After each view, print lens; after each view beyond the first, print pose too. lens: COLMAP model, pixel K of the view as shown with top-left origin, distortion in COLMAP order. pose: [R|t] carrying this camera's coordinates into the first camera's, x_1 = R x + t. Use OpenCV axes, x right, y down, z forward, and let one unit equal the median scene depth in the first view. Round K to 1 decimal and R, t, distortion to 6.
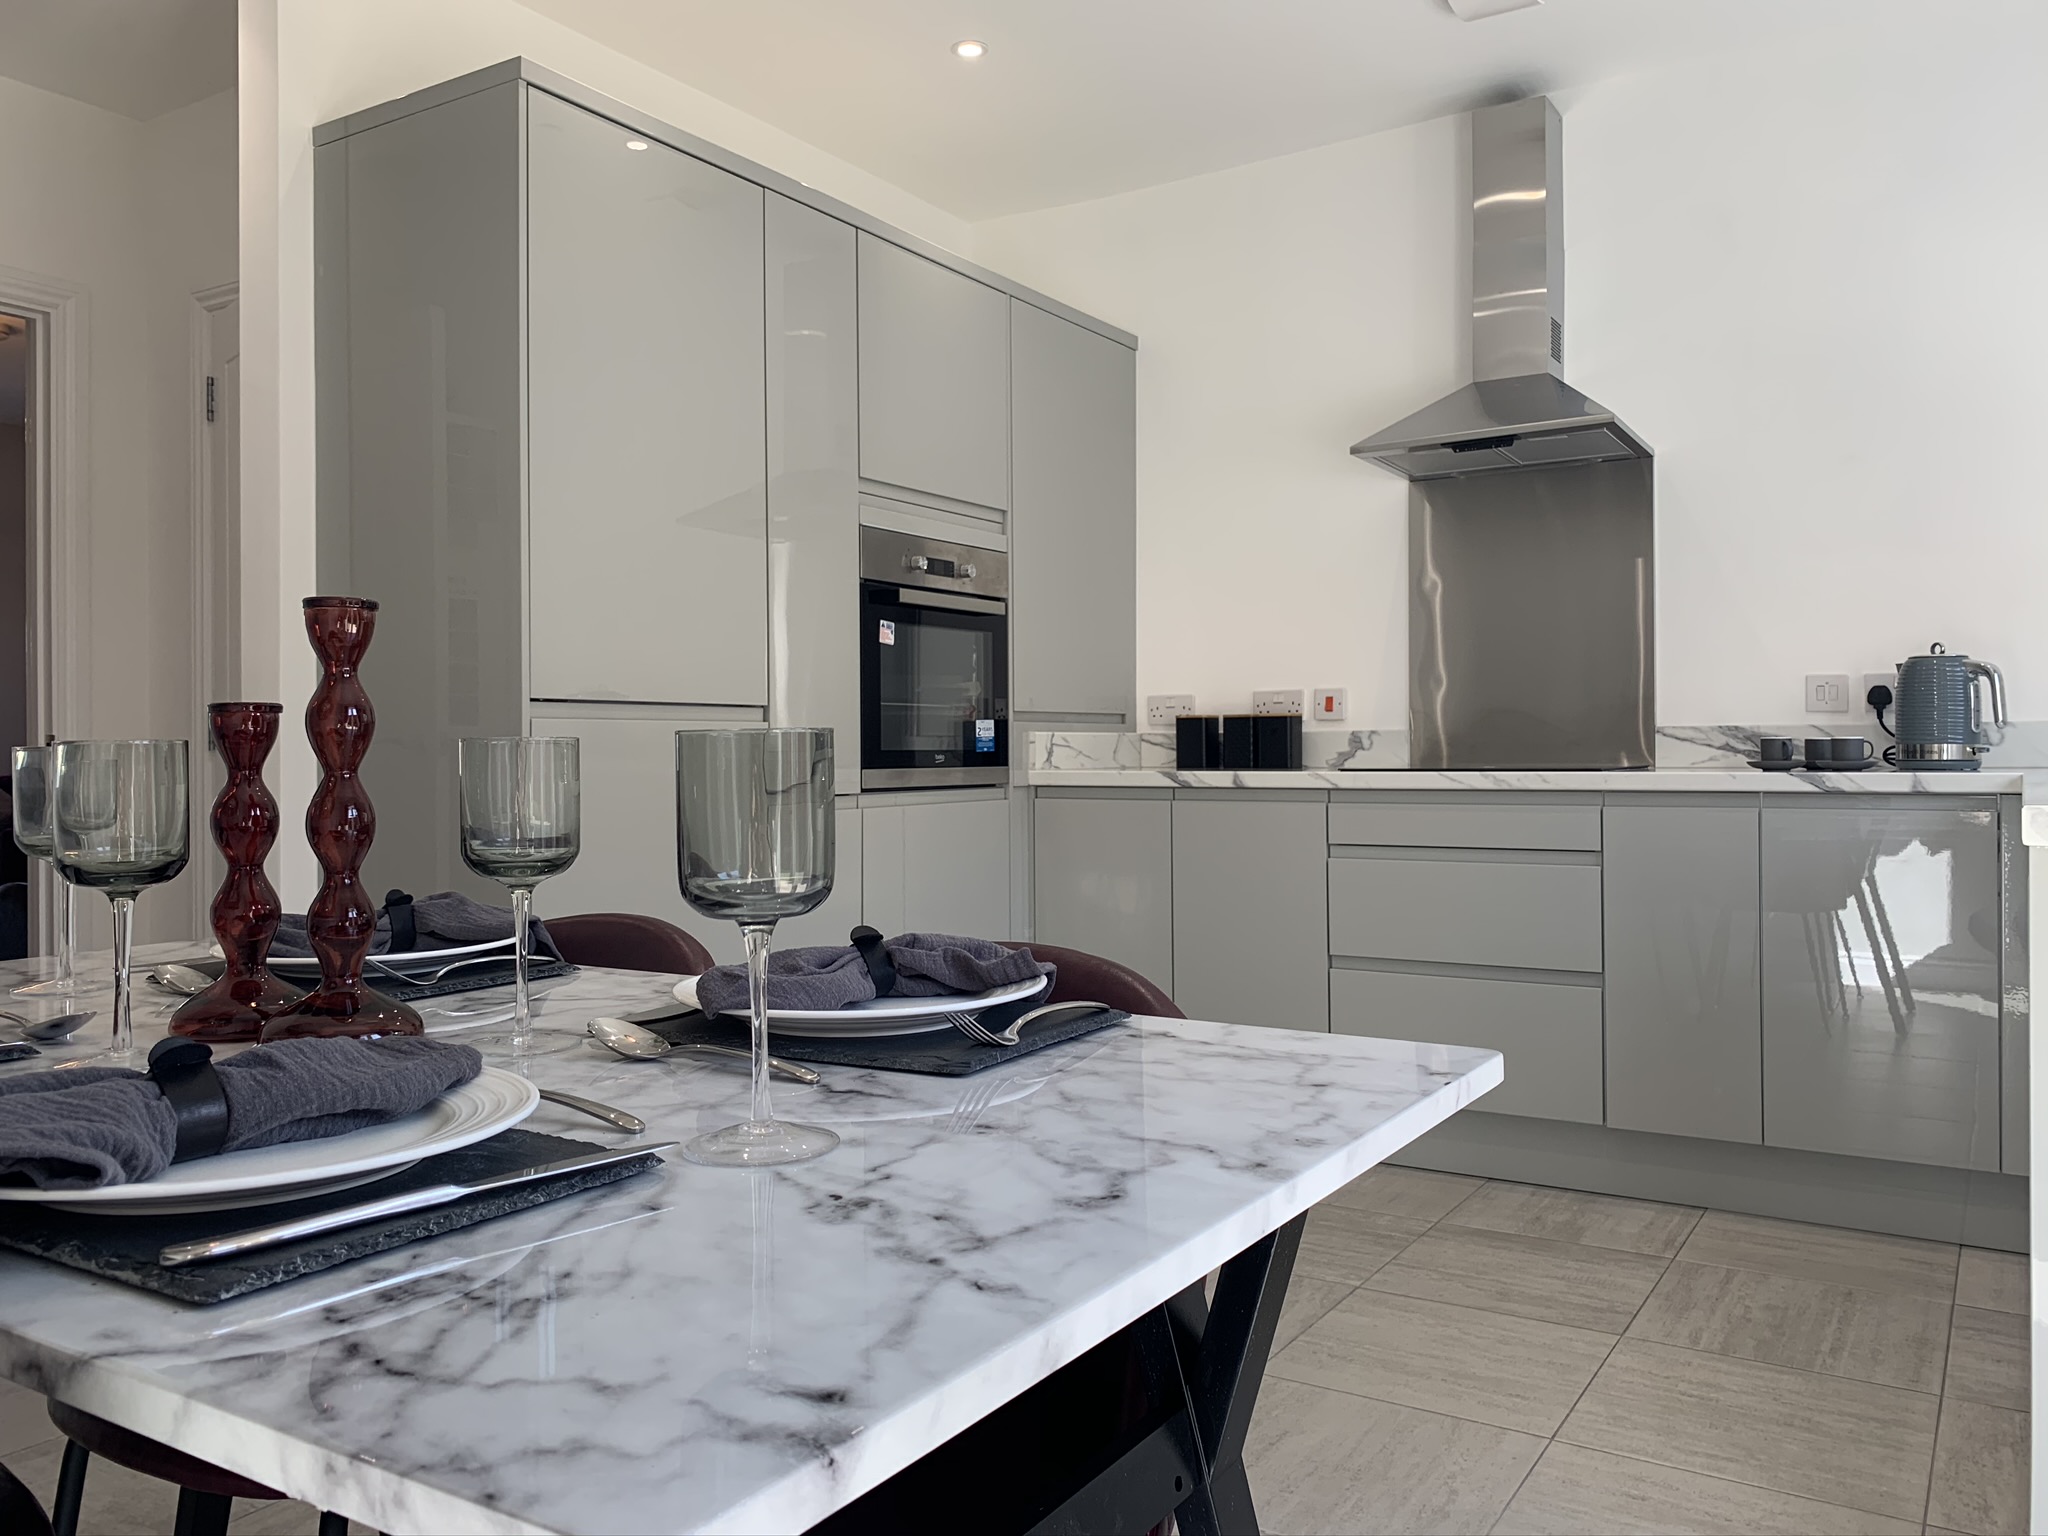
lens RADIAL K [[1567.9, 0, 1029.2], [0, 1567.9, 763.9], [0, 0, 1]] dist [0.012521, -0.021323]
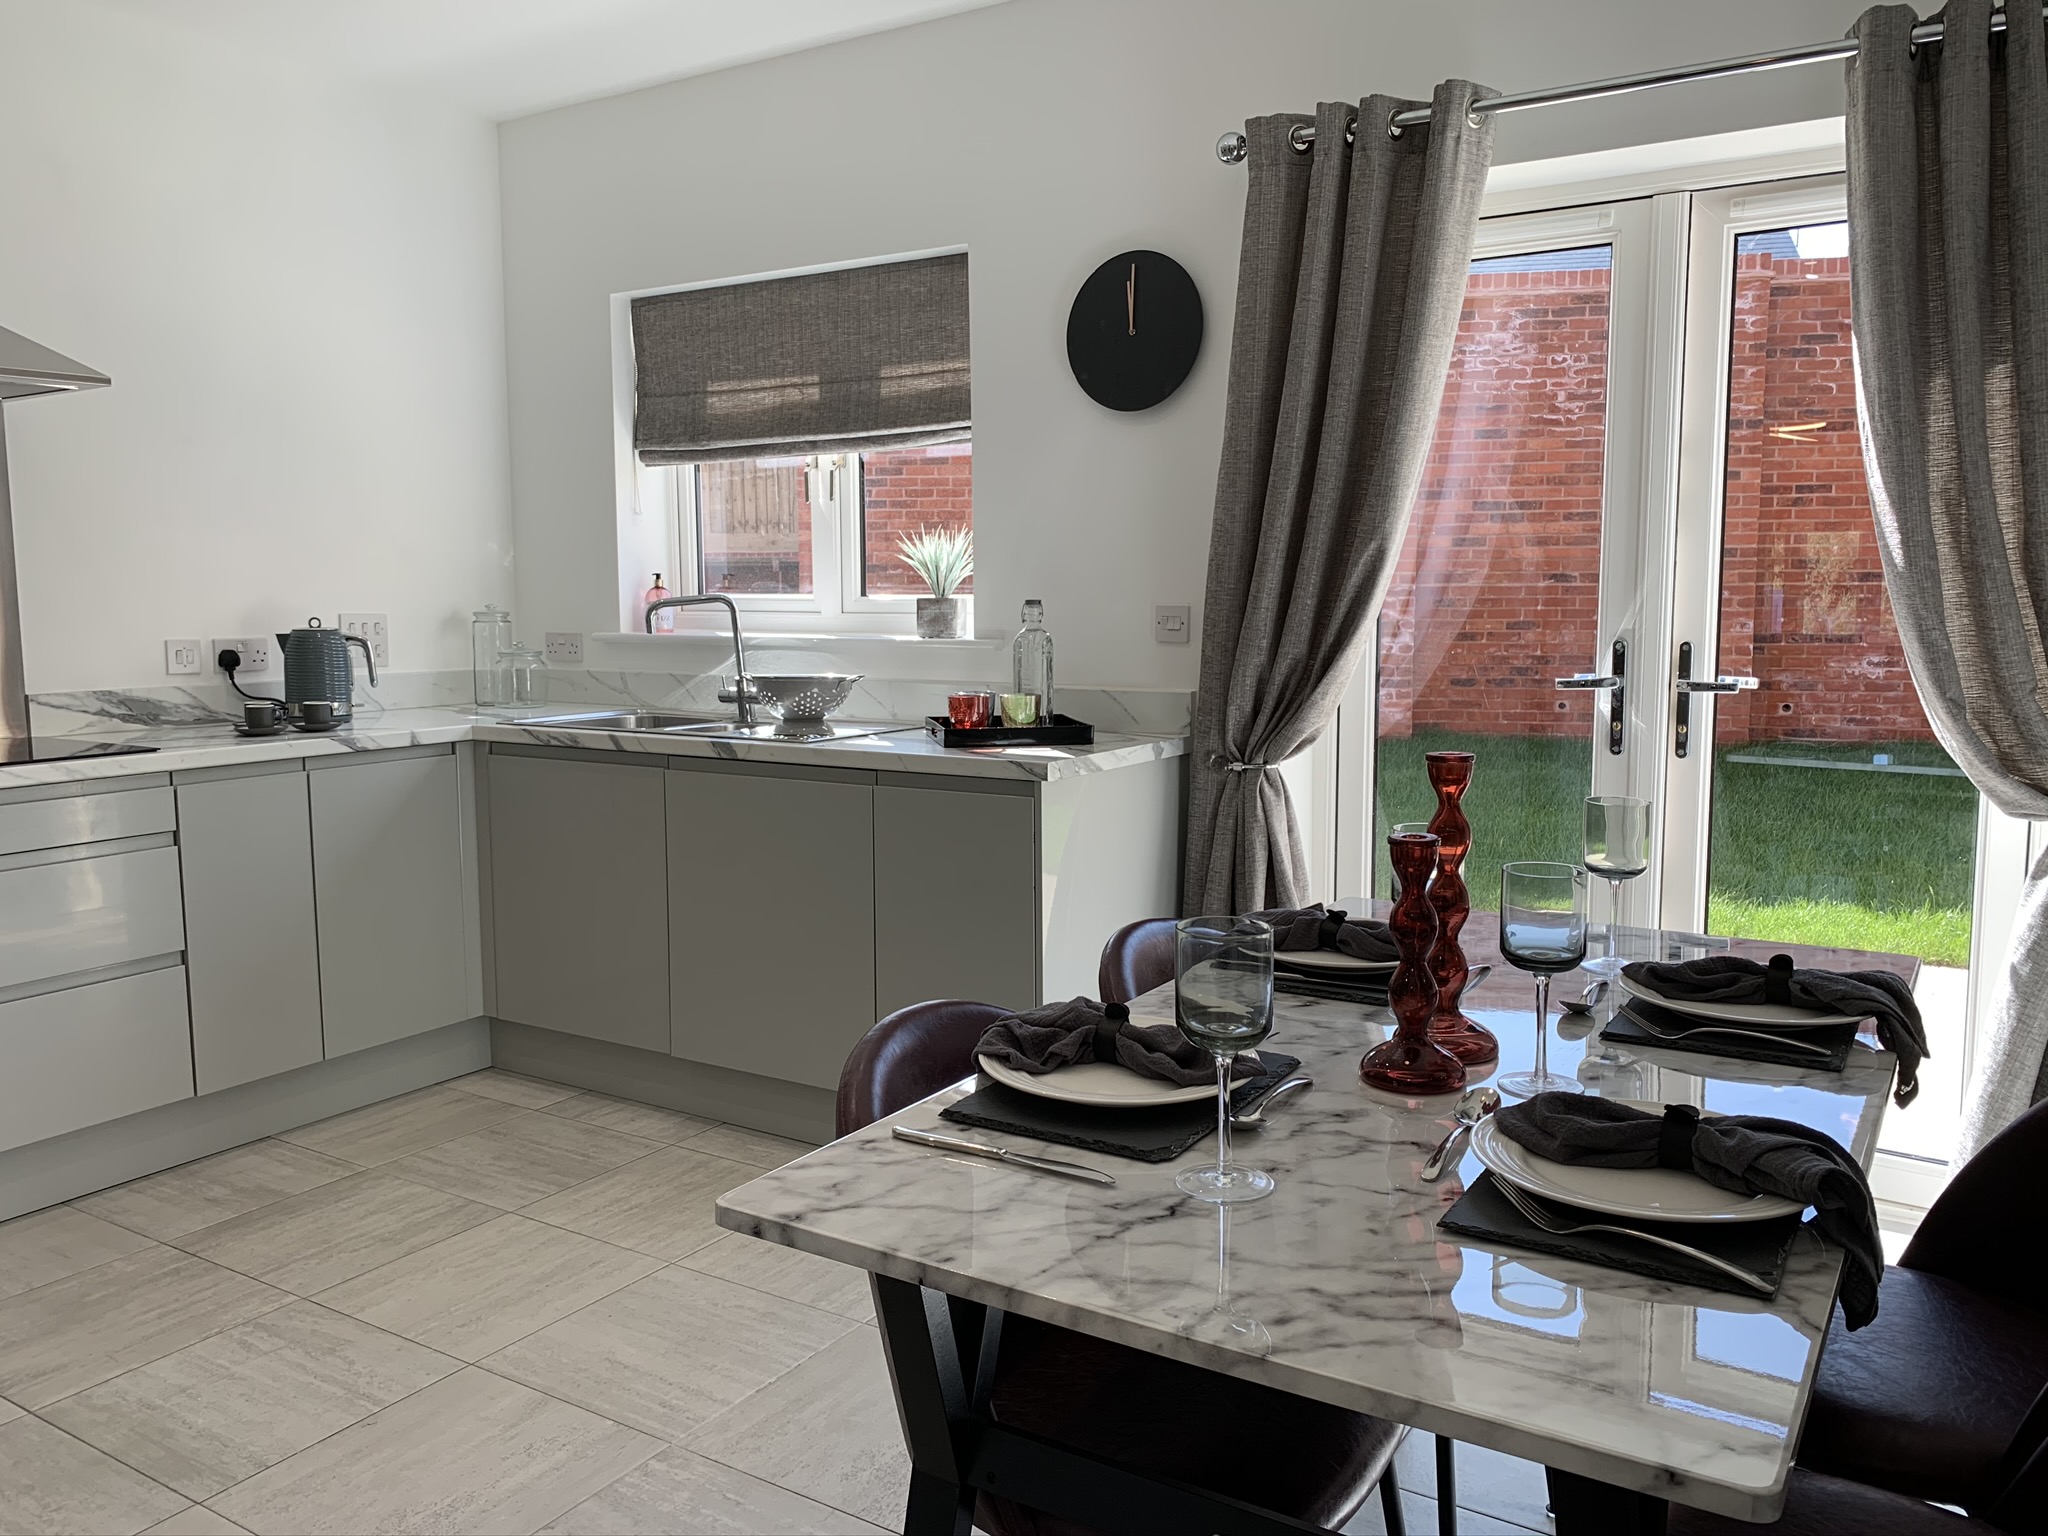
lens RADIAL K [[1567.9, 0, 1027.2], [0, 1567.9, 767.9], [0, 0, 1]] dist [0.012521, -0.021323]
pose [[0.010404, -0.113683, 0.993463, -0.648564], [0.015975, 0.993408, 0.113510, -0.093794], [-0.999818, 0.014690, 0.012151, 0.462463]]
